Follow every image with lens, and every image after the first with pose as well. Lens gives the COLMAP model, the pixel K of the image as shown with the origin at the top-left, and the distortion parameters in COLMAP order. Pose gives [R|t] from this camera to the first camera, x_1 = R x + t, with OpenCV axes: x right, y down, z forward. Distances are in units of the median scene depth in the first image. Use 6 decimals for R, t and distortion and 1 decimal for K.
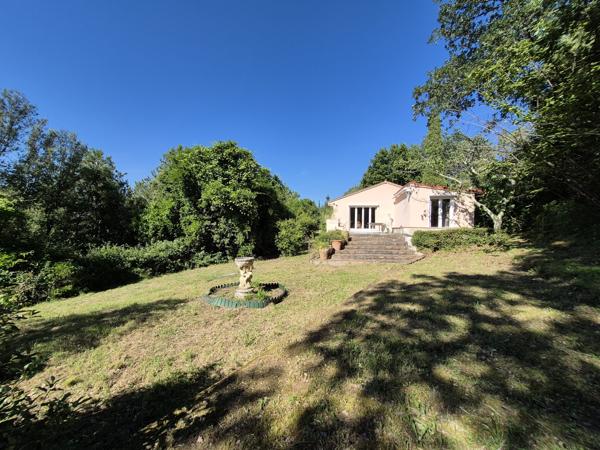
lens RADIAL K [[236.0, 0, 300.5], [0, 236.0, 229.8], [0, 0, 1]] dist [0.001102, -0.000059]
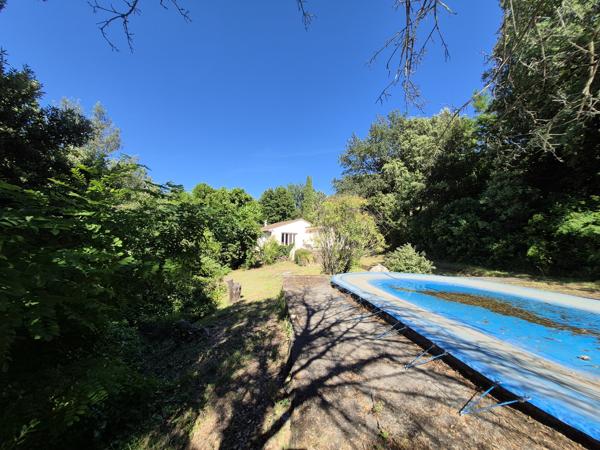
lens RADIAL K [[236.0, 0, 300.5], [0, 236.0, 229.8], [0, 0, 1]] dist [0.001102, -0.000059]
pose [[0.757428, 0.051608, 0.650876, -0.983047], [-0.008331, 0.997554, -0.069401, -0.016382], [-0.652866, 0.047144, 0.756005, -0.353535]]
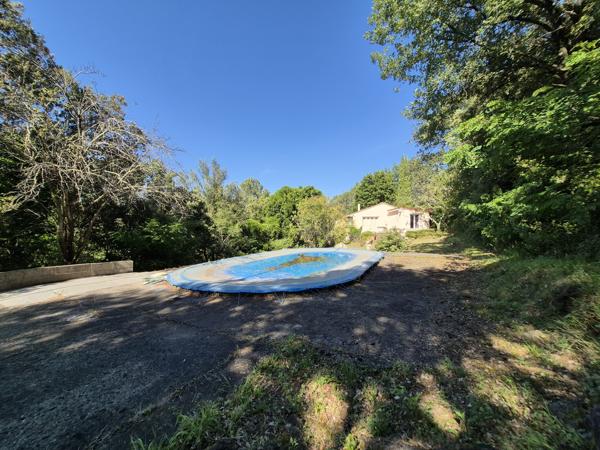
lens RADIAL K [[236.0, 0, 300.5], [0, 236.0, 229.8], [0, 0, 1]] dist [0.001102, -0.000059]
pose [[0.989151, -0.023416, 0.145025, -0.680154], [0.023843, 0.999715, -0.001209, -0.020946], [-0.144956, 0.004653, 0.989427, -0.881555]]
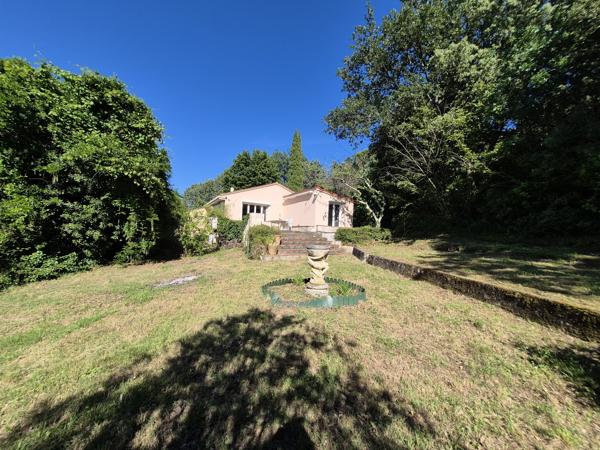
lens RADIAL K [[236.0, 0, 300.5], [0, 236.0, 229.8], [0, 0, 1]] dist [0.001102, -0.000059]
pose [[0.750838, 0.036555, 0.659474, -0.330056], [-0.027390, 0.999332, -0.024209, 0.036602], [-0.659919, 0.000114, 0.751337, 0.185861]]
